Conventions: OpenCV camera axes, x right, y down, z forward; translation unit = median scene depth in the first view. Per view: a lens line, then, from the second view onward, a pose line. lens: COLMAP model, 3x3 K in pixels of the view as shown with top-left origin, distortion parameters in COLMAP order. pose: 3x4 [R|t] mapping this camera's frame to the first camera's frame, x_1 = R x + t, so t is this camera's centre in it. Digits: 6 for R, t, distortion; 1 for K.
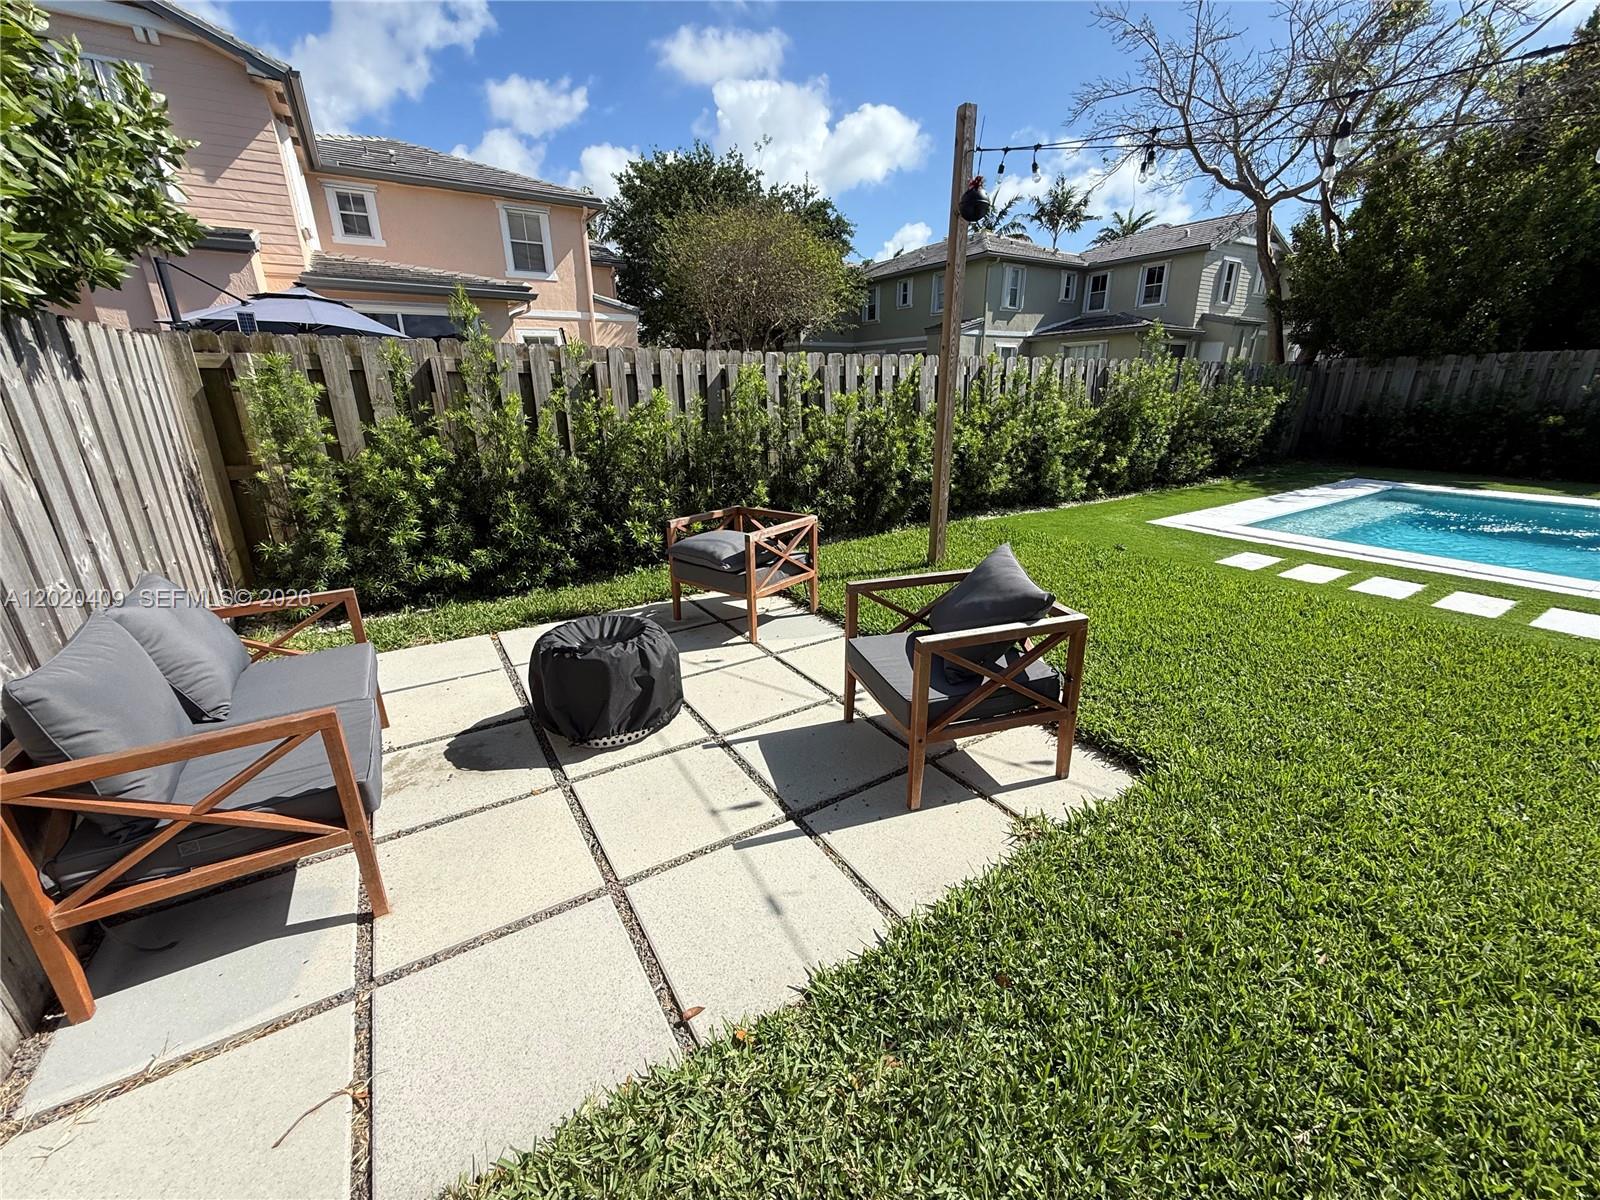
lens RADIAL K [[636.5, 0, 801.6], [0, 636.5, 605.6], [0, 0, 1]] dist [-0.009662, -0.000397]
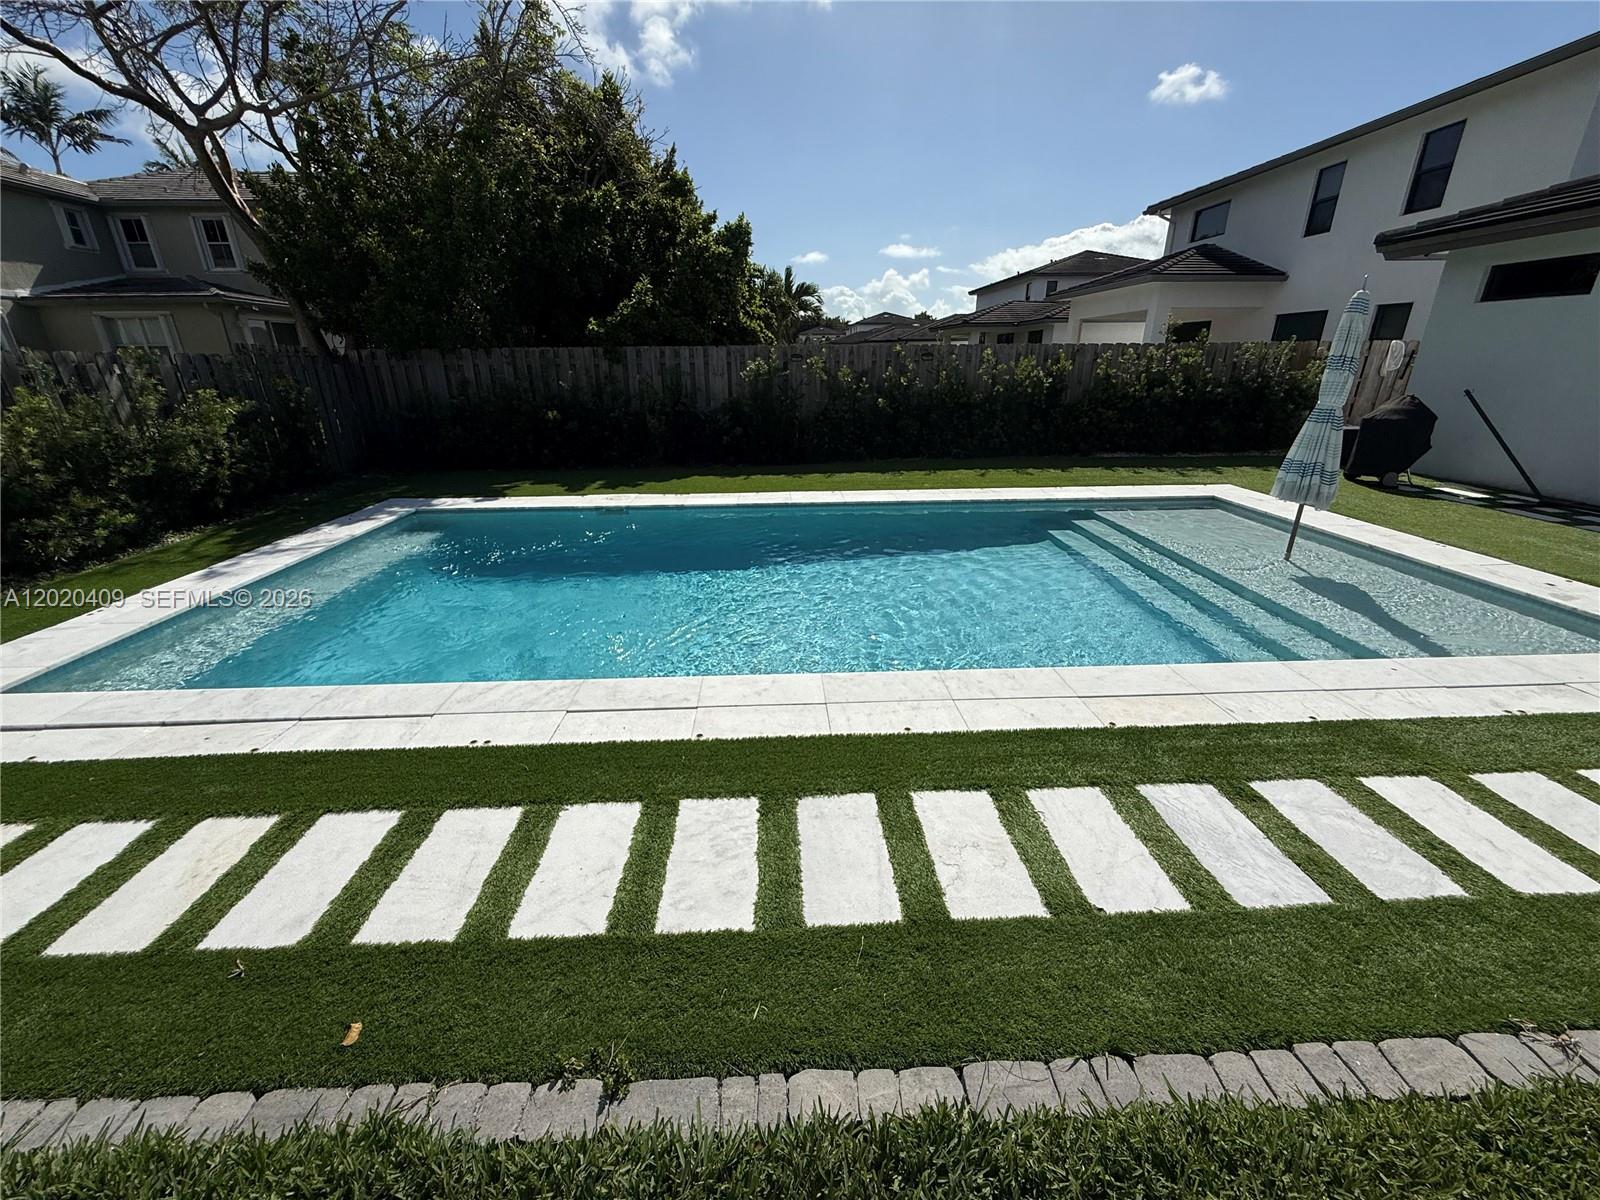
lens RADIAL K [[636.5, 0, 803.6], [0, 636.5, 593.6], [0, 0, 1]] dist [-0.009662, -0.000397]
pose [[0.488313, -0.290129, 0.823028, 0.336189], [0.279519, 0.945428, 0.167435, -0.057783], [-0.826692, 0.148292, 0.542761, 0.102701]]
